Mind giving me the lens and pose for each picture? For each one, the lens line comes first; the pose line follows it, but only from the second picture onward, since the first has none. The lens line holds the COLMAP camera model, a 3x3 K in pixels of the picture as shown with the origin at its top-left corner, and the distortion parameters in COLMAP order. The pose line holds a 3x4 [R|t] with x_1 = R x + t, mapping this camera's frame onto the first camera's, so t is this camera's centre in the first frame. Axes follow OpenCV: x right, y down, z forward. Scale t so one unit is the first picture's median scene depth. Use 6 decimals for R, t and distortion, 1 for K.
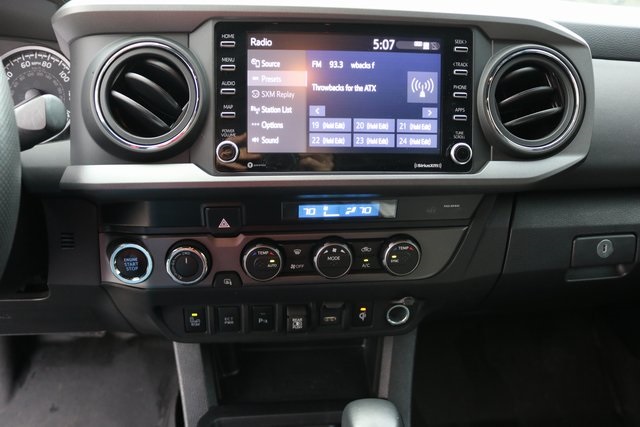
lens RADIAL K [[518.0, 0, 319.3], [0, 518.0, 202.4], [0, 0, 1]] dist [-0.175648, 0.141639]
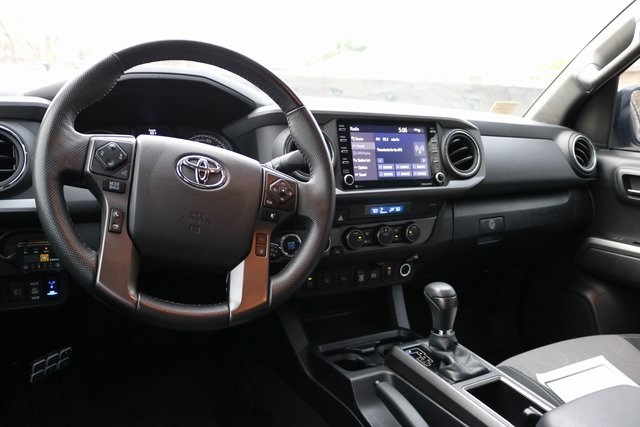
lens RADIAL K [[518.0, 0, 319.3], [0, 518.0, 202.4], [0, 0, 1]] dist [-0.175648, 0.141639]
pose [[0.928487, -0.055105, 0.367253, -1.020542], [0.120826, 0.979949, -0.158433, 0.296592], [-0.351159, 0.191477, 0.916528, -0.827591]]
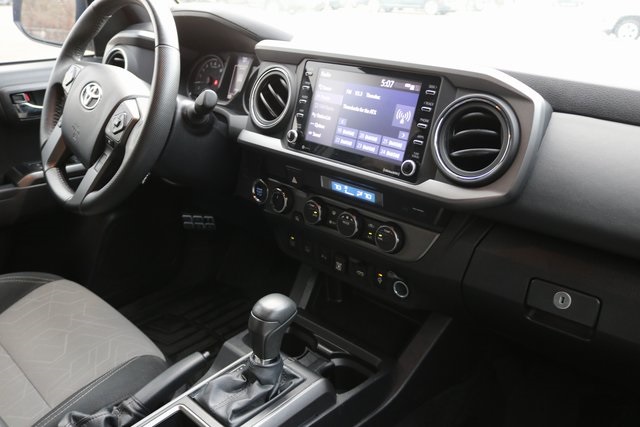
lens RADIAL K [[518.0, 0, 319.3], [0, 518.0, 202.4], [0, 0, 1]] dist [-0.175648, 0.141639]
pose [[0.667622, 0.260641, -0.697385, 1.079241], [-0.274951, 0.956814, 0.094384, -0.071407], [0.691869, 0.128734, 0.710454, -0.116277]]
